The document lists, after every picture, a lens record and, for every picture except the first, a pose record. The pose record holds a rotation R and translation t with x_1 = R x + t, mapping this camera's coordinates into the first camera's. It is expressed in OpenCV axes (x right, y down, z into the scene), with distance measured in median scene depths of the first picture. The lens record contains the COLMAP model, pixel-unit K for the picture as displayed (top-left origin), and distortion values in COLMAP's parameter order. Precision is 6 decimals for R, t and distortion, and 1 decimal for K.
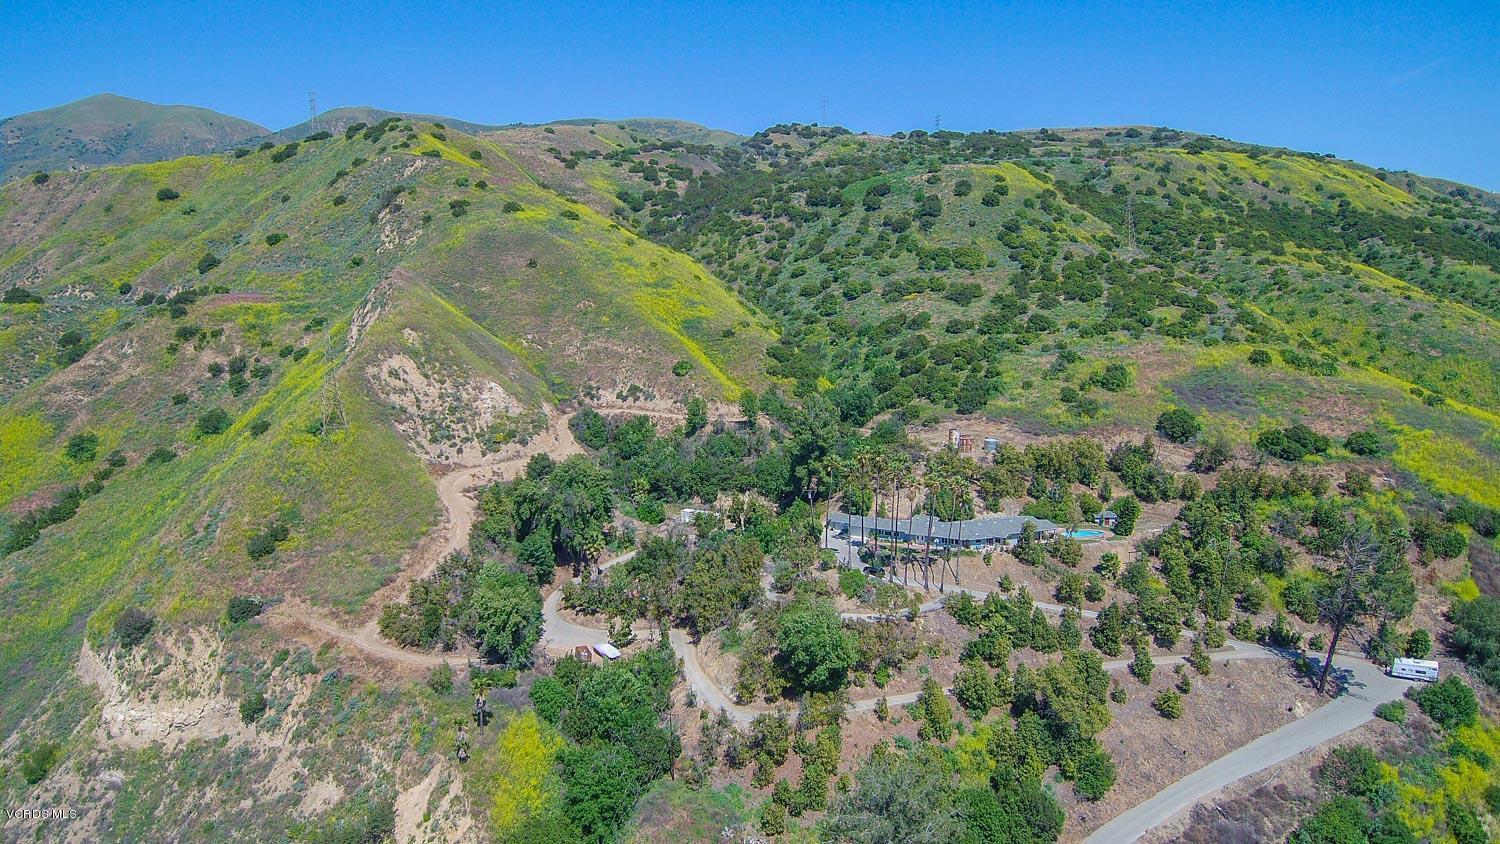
lens RADIAL K [[933.8, 0, 726.9], [0, 933.8, 414.5], [0, 0, 1]] dist [0.102871, -0.137300]
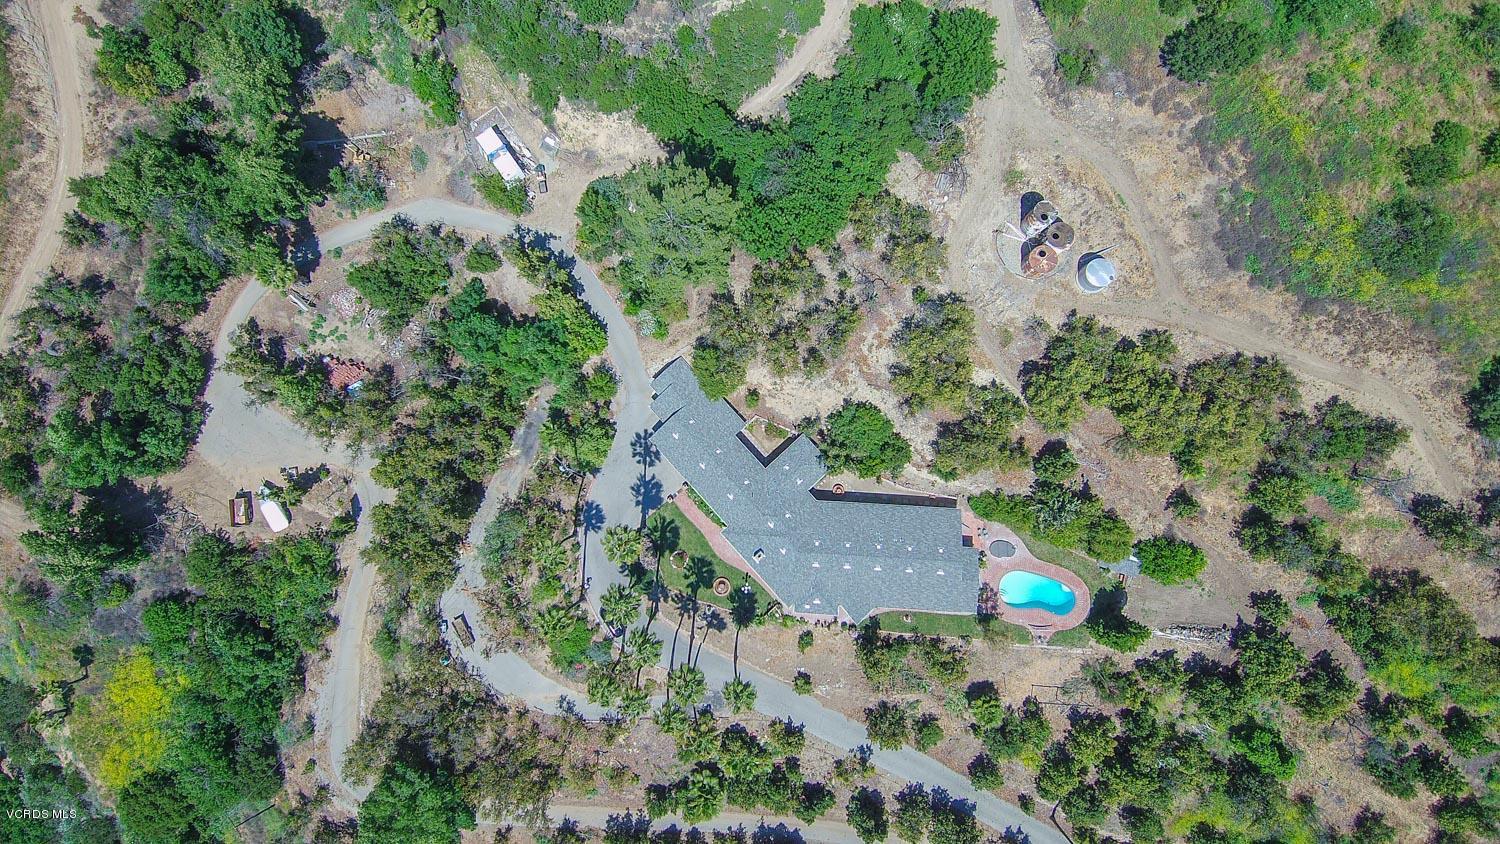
lens RADIAL K [[933.8, 0, 726.9], [0, 933.8, 414.5], [0, 0, 1]] dist [0.102871, -0.137300]
pose [[0.935442, 0.351851, -0.033906, 0.142903], [-0.046423, 0.217377, 0.974983, -0.354614], [0.350419, -0.910466, 0.219677, 0.716002]]
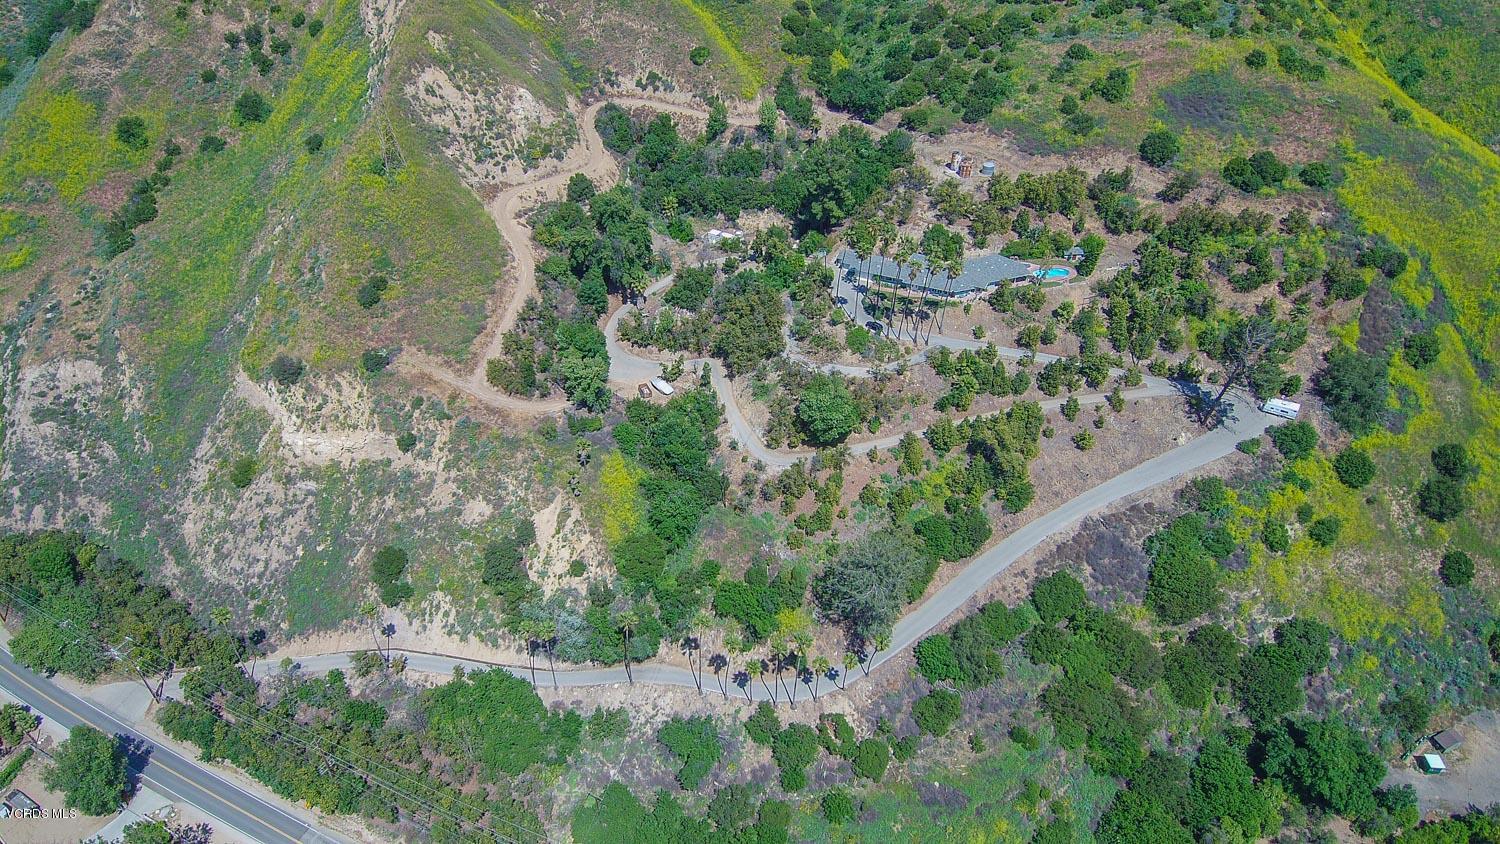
lens RADIAL K [[933.8, 0, 726.9], [0, 933.8, 414.5], [0, 0, 1]] dist [0.102871, -0.137300]
pose [[0.999876, -0.007346, 0.013937, -0.039978], [-0.000384, 0.873005, 0.487711, -0.236259], [-0.015749, -0.487656, 0.872894, -0.095354]]
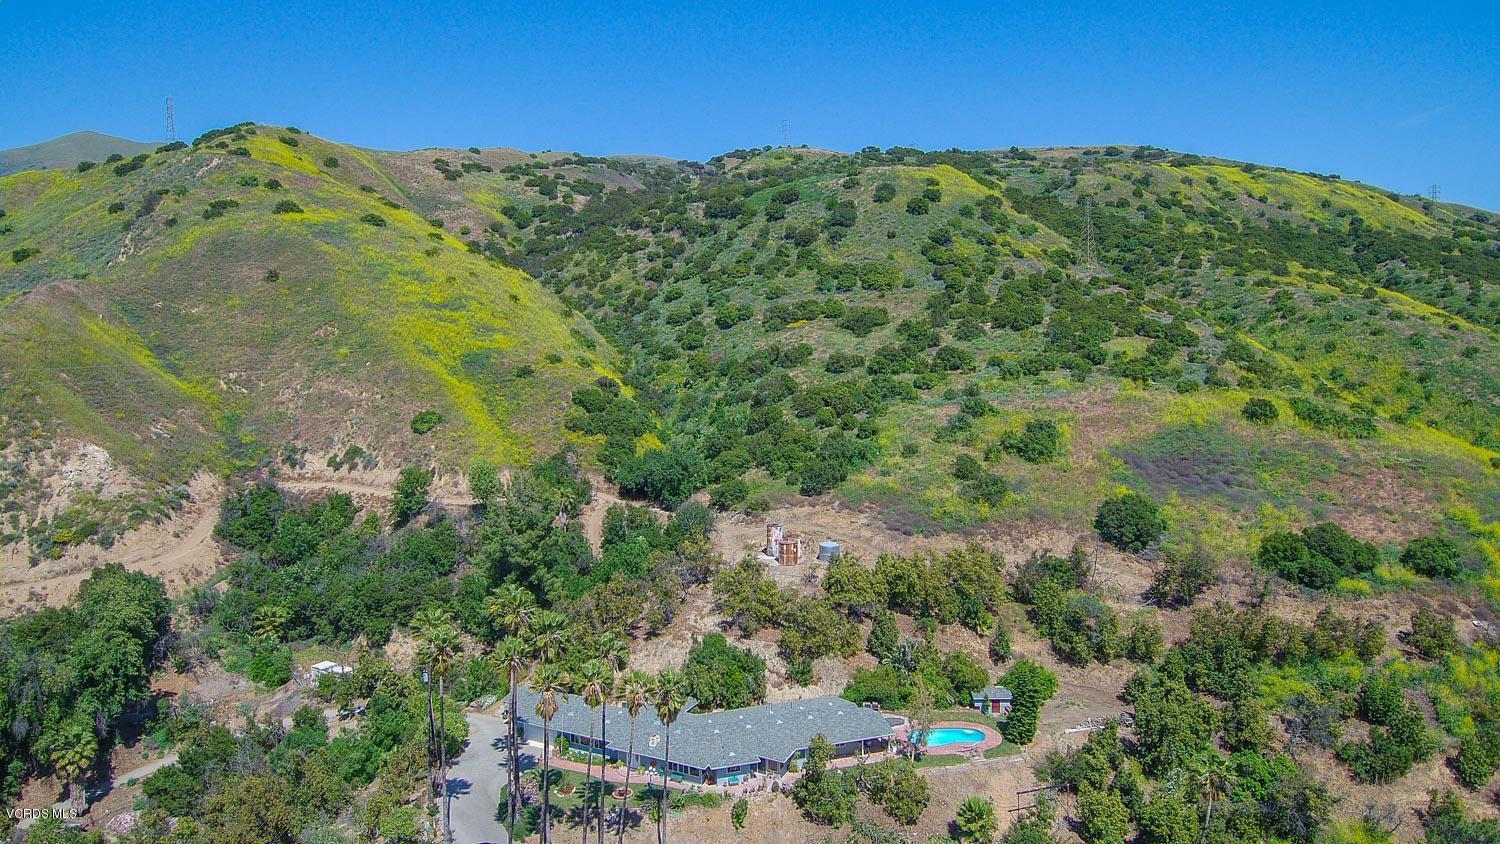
lens RADIAL K [[933.8, 0, 726.9], [0, 933.8, 414.5], [0, 0, 1]] dist [0.102871, -0.137300]
pose [[0.999998, 0.001675, -0.001449, 0.196961], [-0.001735, 0.999090, -0.042627, -0.029142], [0.001376, 0.042630, 0.999090, 0.350226]]
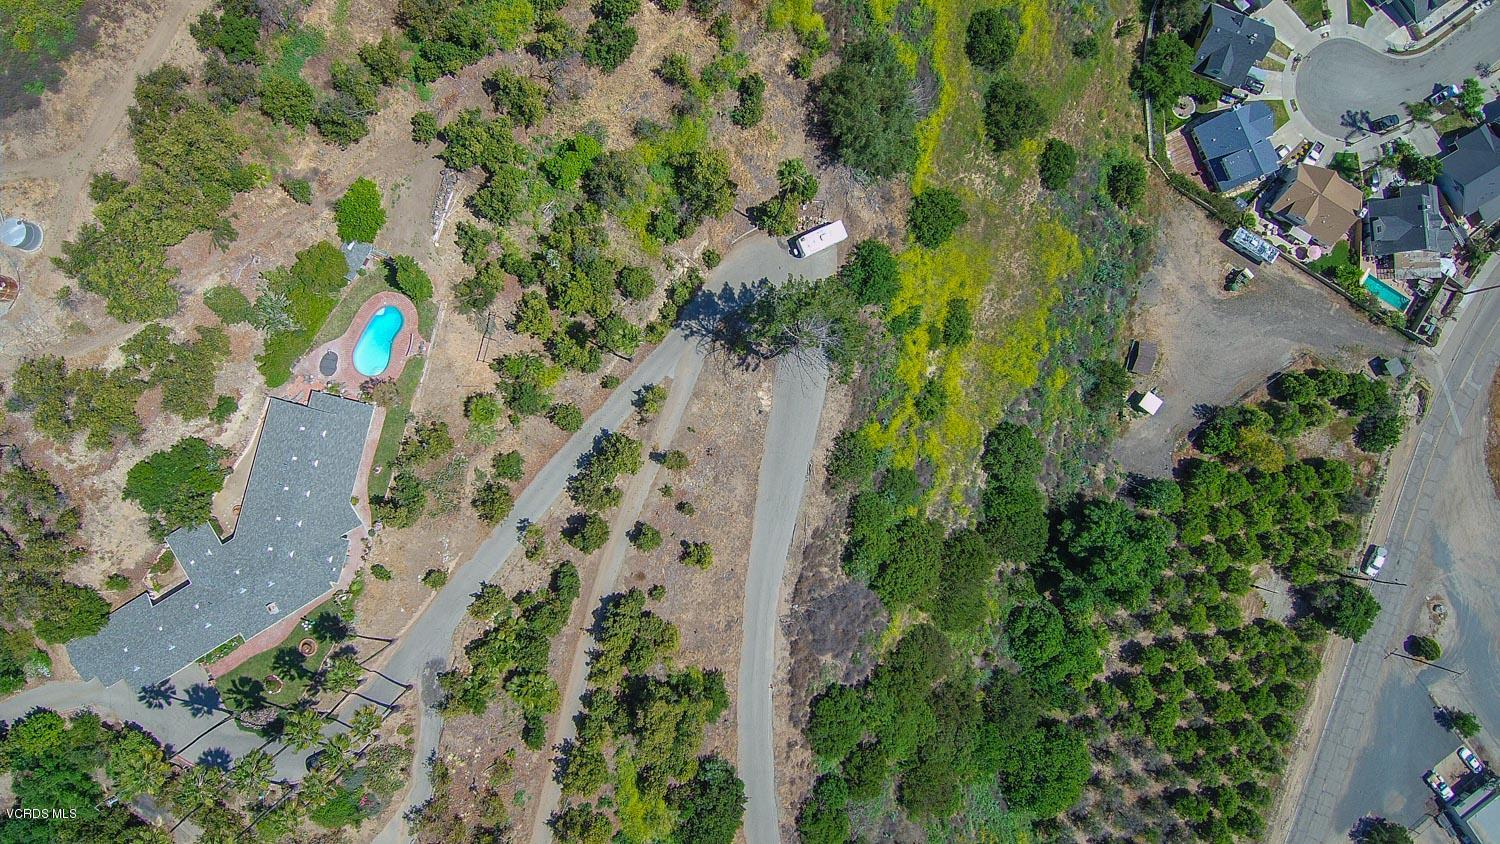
lens RADIAL K [[933.8, 0, 726.9], [0, 933.8, 414.5], [0, 0, 1]] dist [0.102871, -0.137300]
pose [[0.525221, -0.850189, 0.036354, 0.339328], [0.114117, 0.112704, 0.987054, -0.333813], [-0.843279, -0.514273, 0.156215, 0.554487]]
